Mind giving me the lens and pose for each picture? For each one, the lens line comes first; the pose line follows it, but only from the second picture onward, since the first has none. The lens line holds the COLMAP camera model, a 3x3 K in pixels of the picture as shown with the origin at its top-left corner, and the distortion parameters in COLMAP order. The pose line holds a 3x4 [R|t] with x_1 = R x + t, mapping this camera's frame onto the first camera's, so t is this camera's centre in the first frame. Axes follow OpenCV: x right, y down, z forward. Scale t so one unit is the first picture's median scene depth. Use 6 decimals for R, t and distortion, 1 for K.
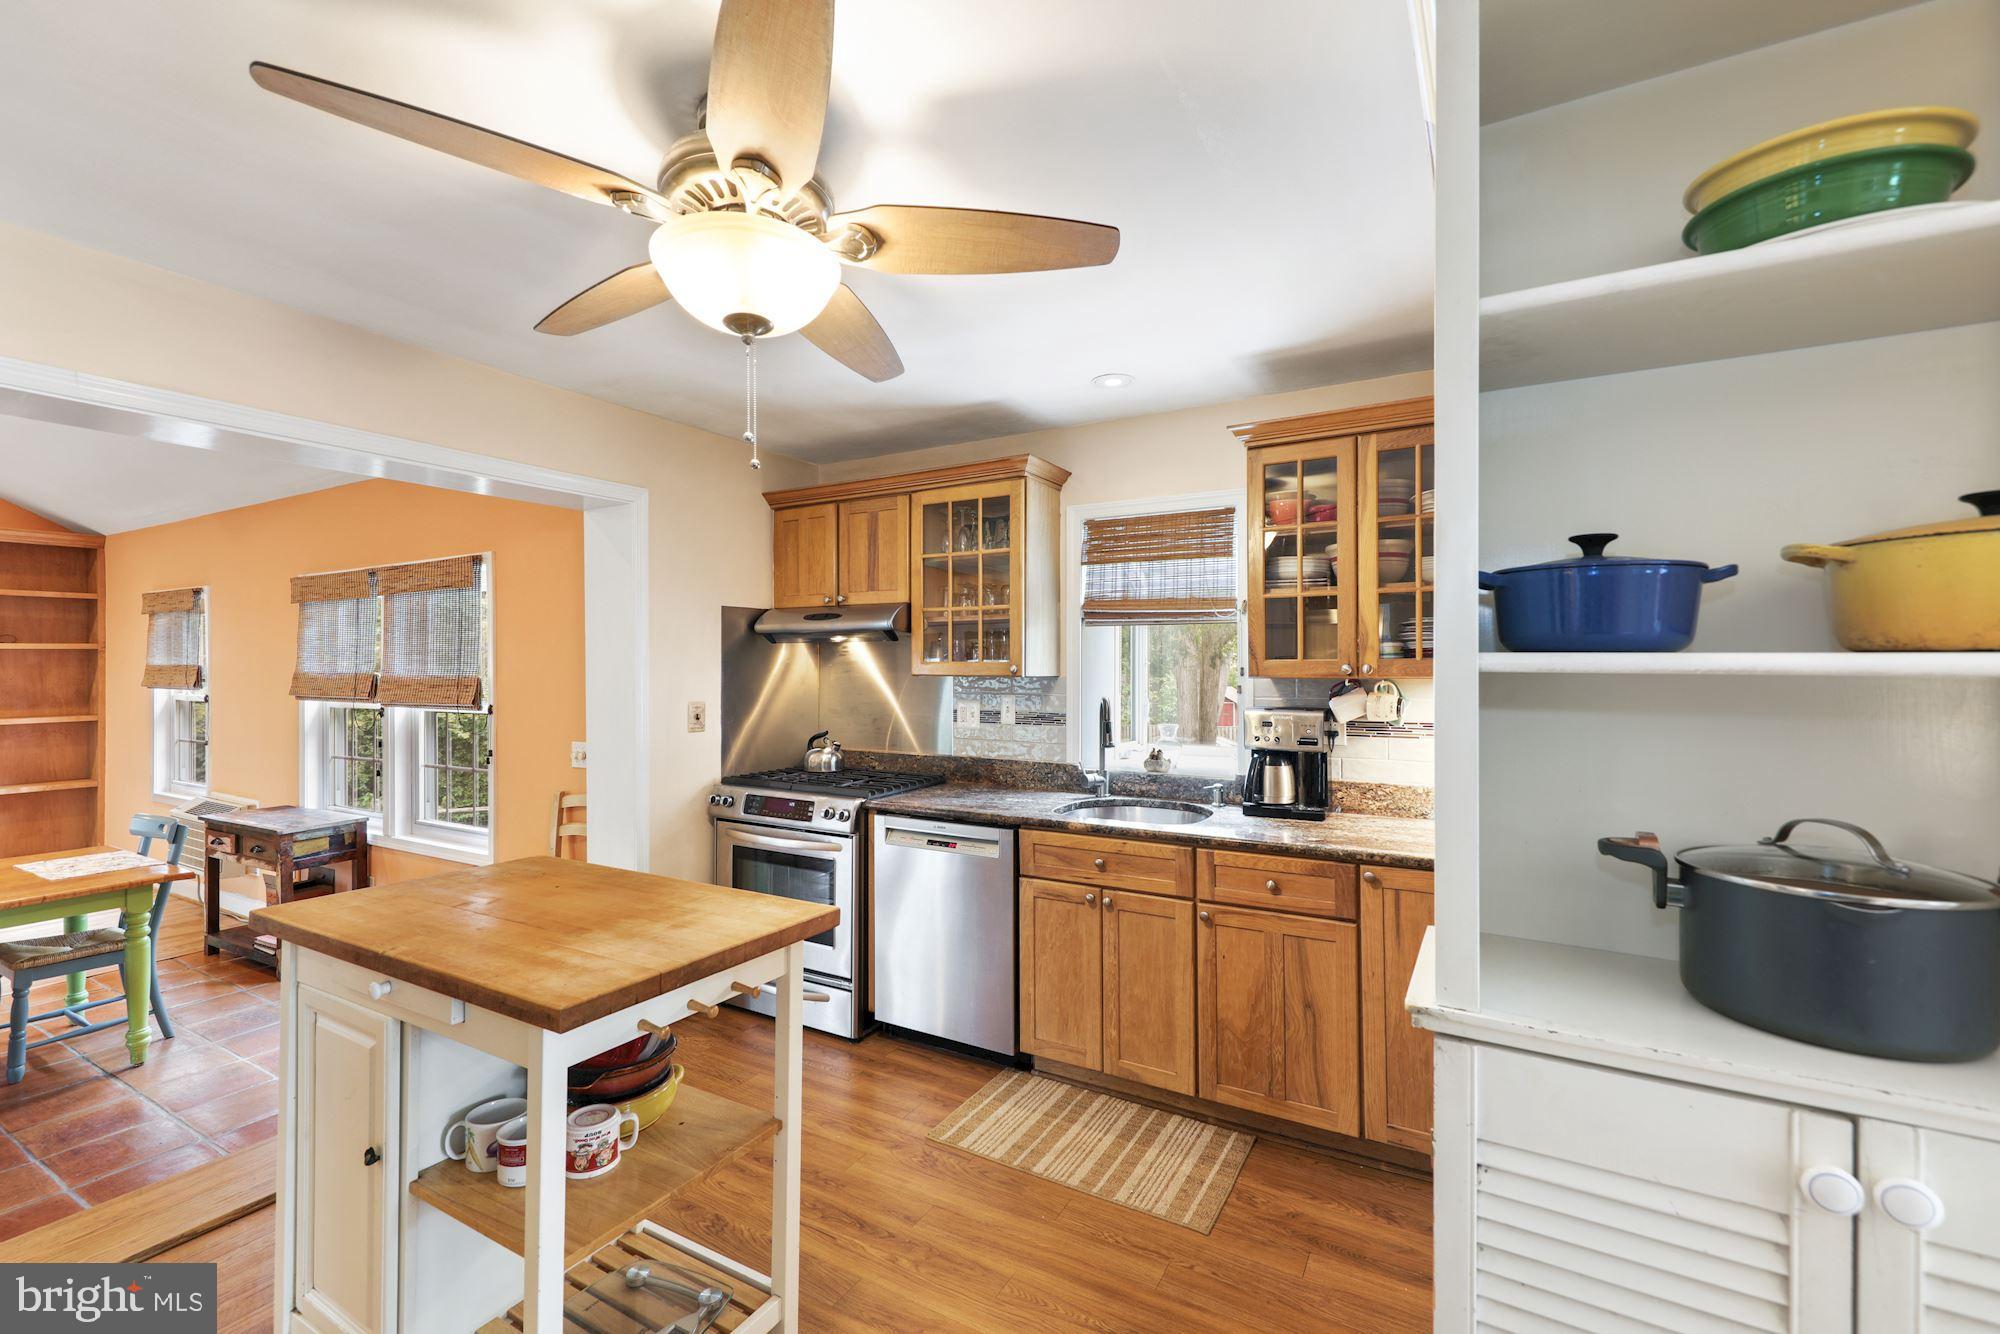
lens RADIAL K [[846.2, 0, 1004.1], [0, 846.2, 663.5], [0, 0, 1]] dist [0.002287, -0.000071]
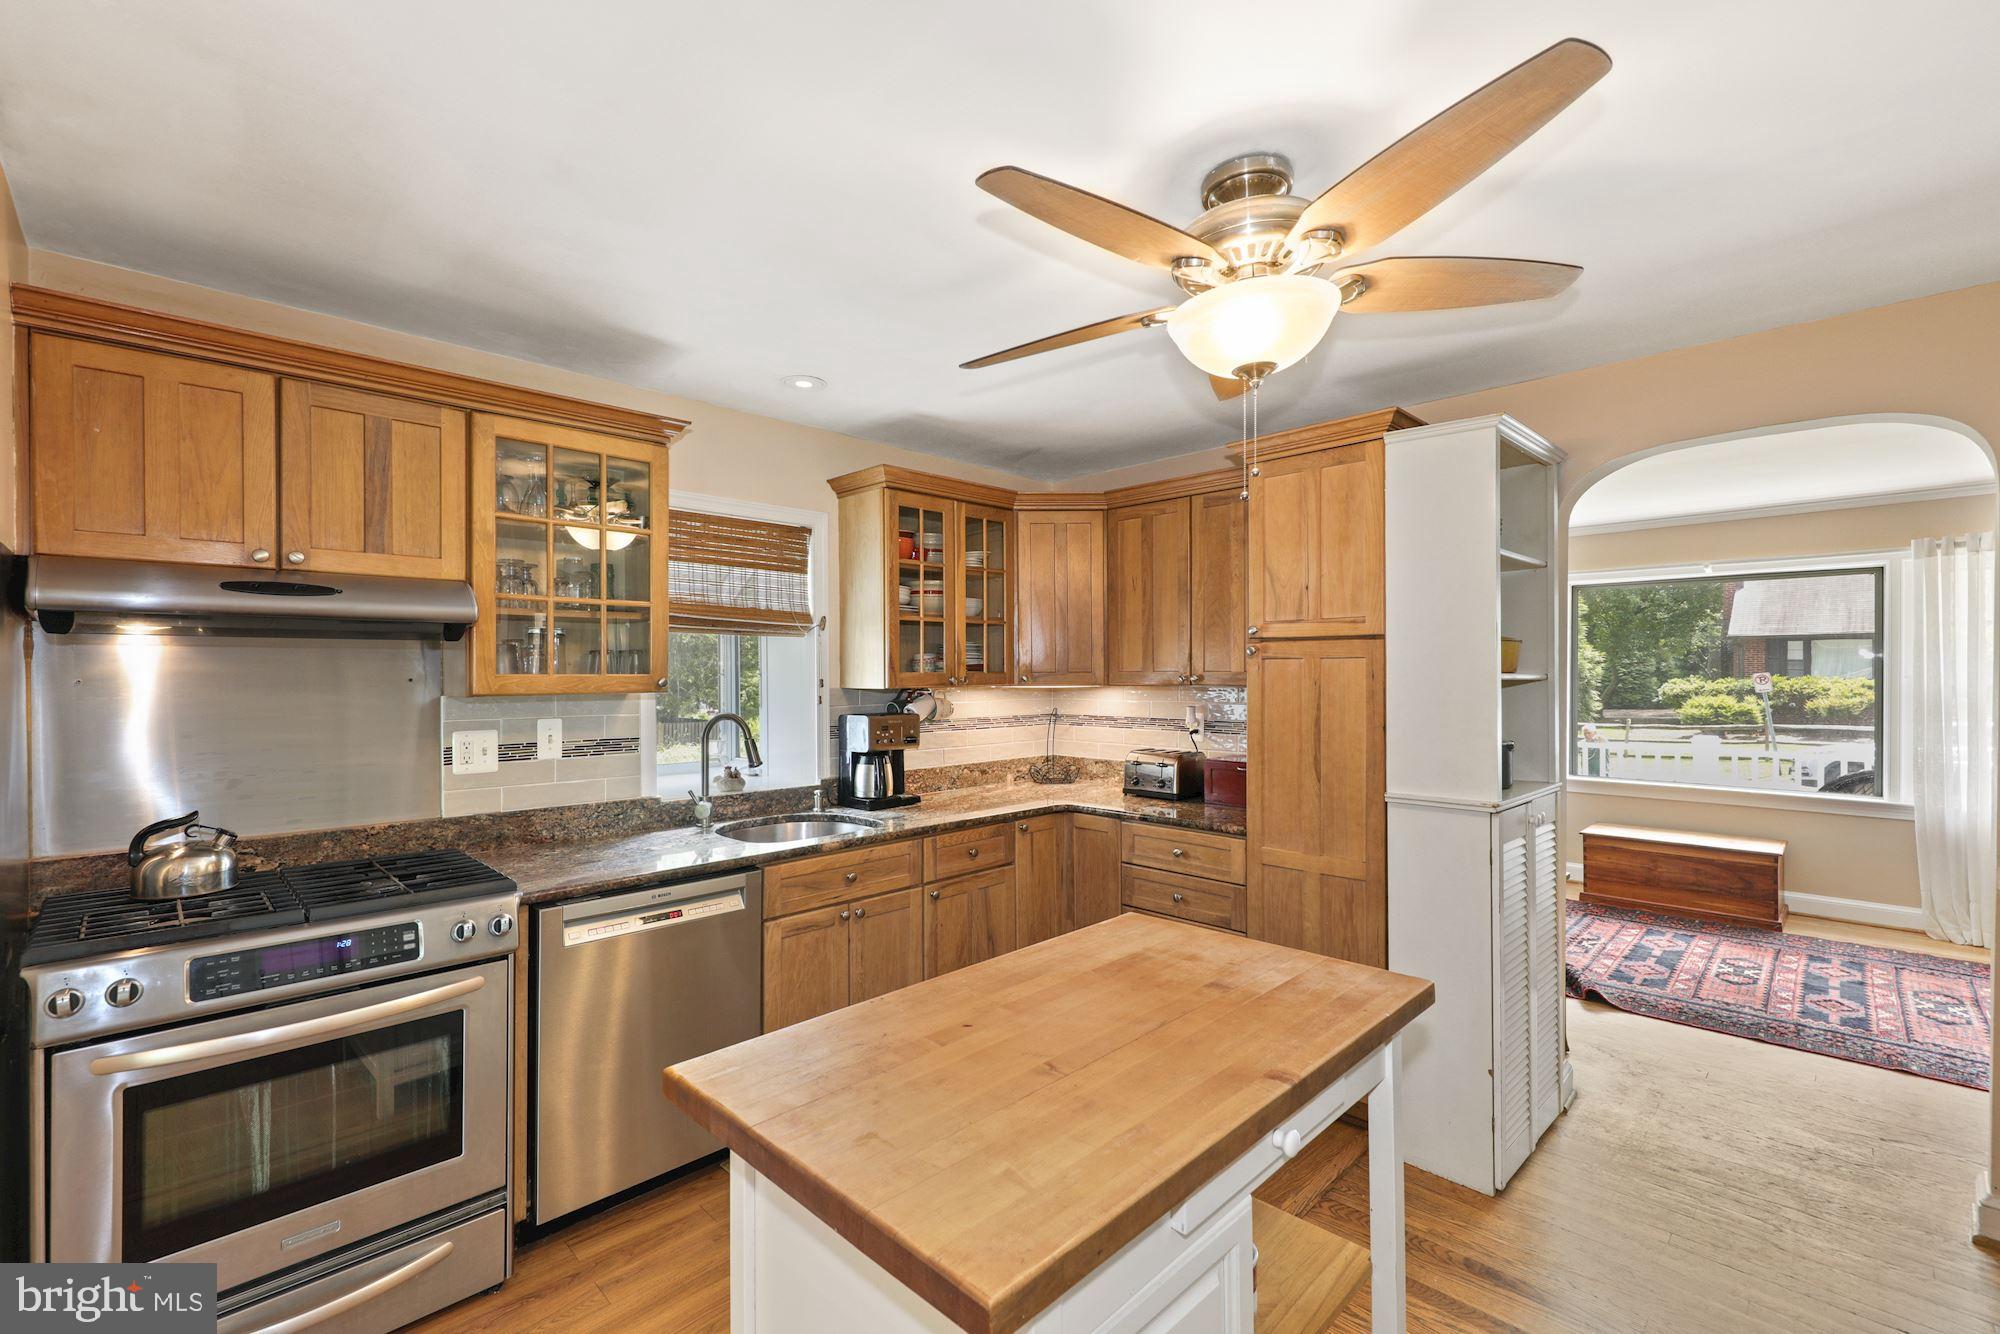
lens RADIAL K [[850.9, 0, 1004.7], [0, 850.9, 675.9], [0, 0, 1]] dist [0.011914, -0.007869]
pose [[0.264345, -0.003764, 0.964421, -0.650876], [-0.000124, 0.999992, 0.003936, -0.003626], [-0.964428, -0.001160, 0.264342, 0.455795]]
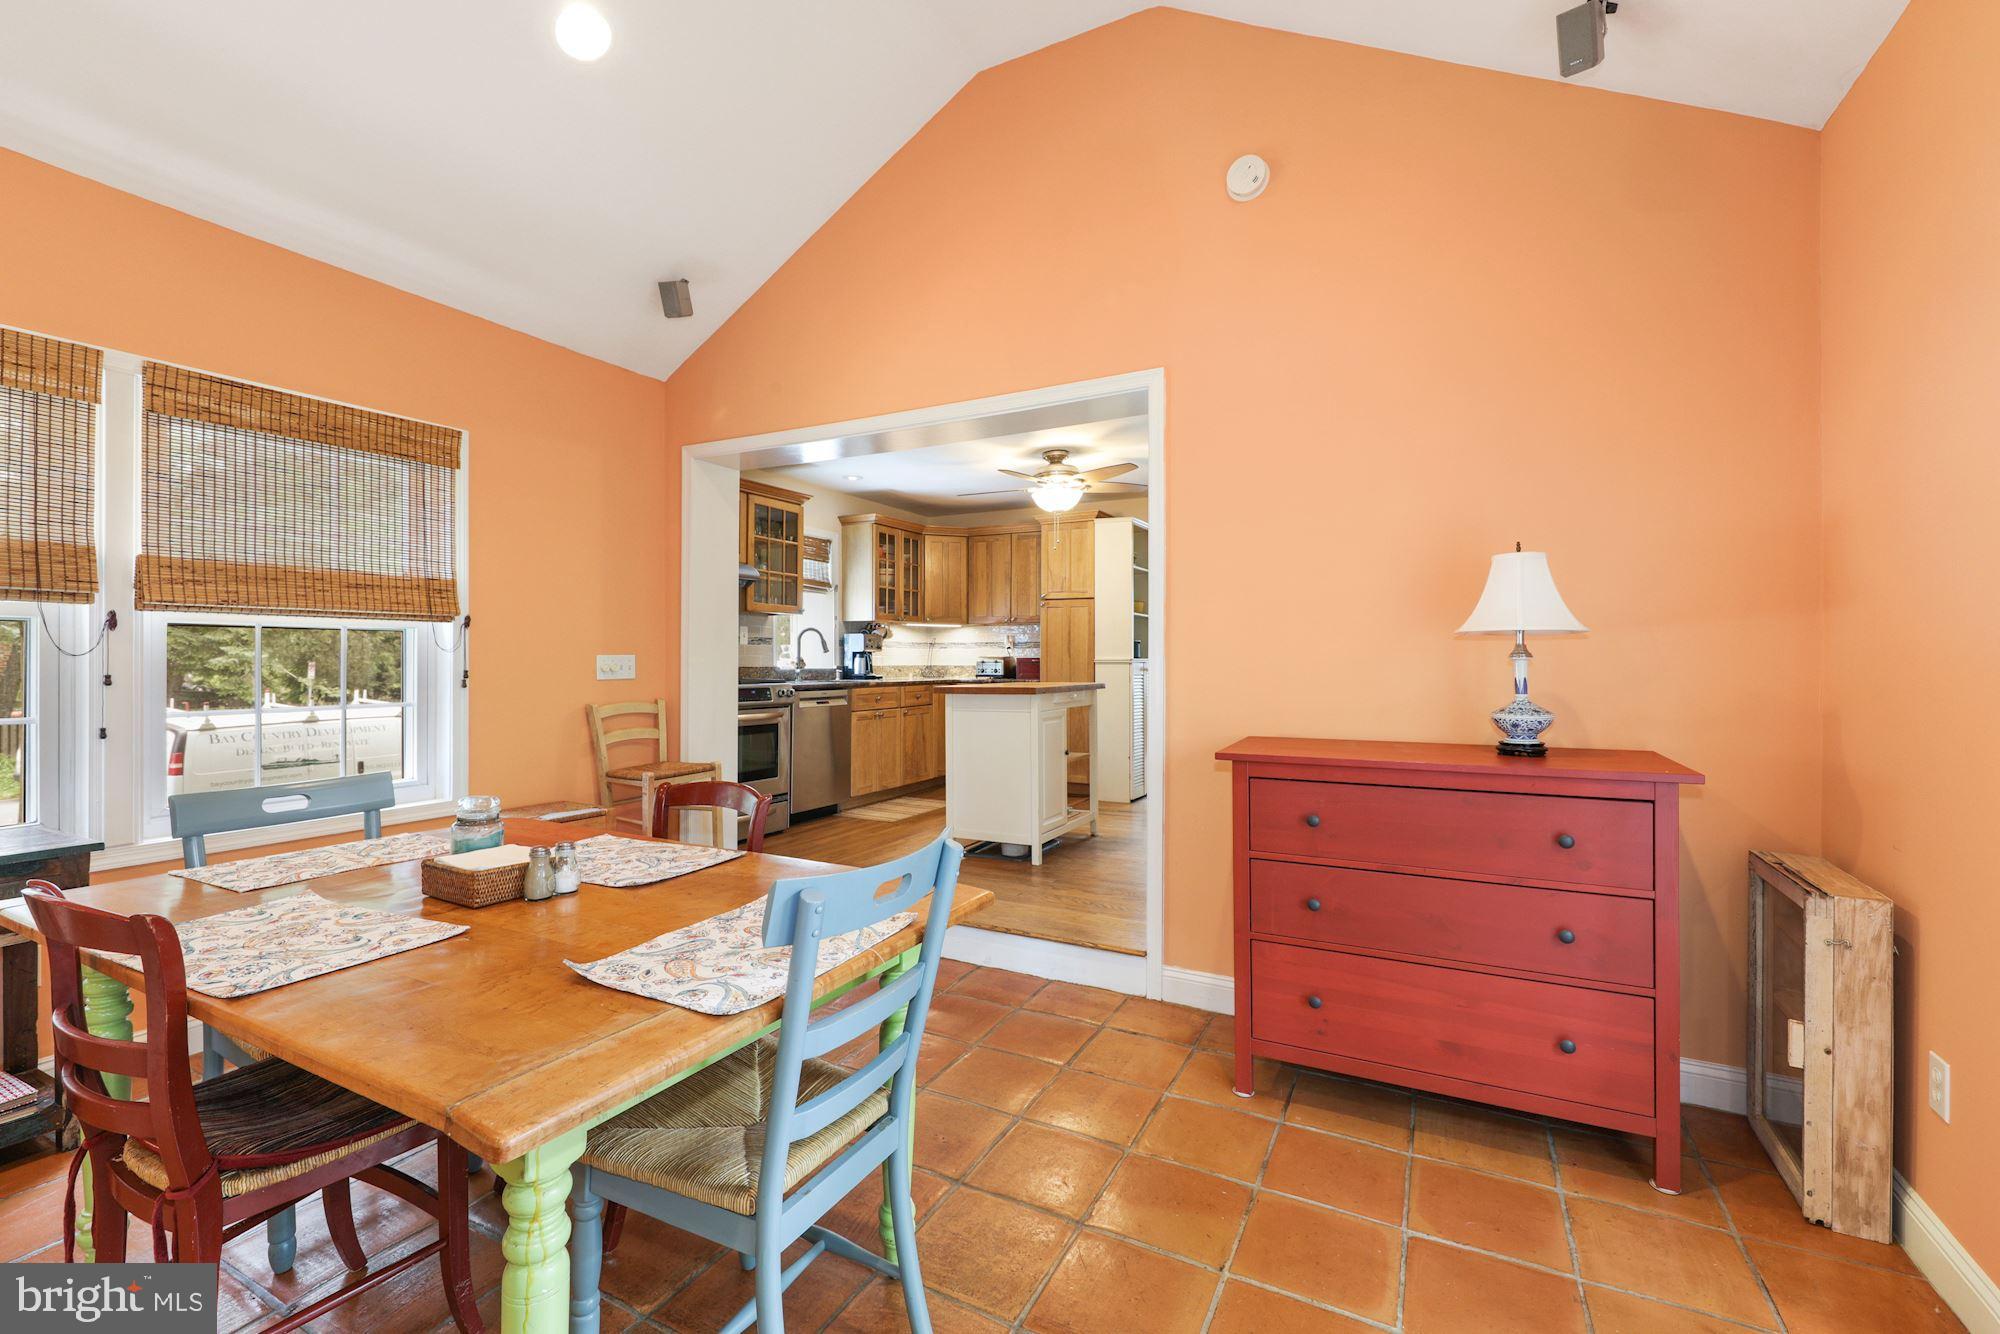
lens RADIAL K [[836.0, 0, 1000.1], [0, 836.0, 658.4], [0, 0, 1]] dist [0.001104, -0.000780]
pose [[-0.037284, 0.003968, 0.999297, -1.726017], [-0.004453, 0.999982, -0.004137, 0.110236], [-0.999295, -0.004604, -0.037266, 0.615577]]
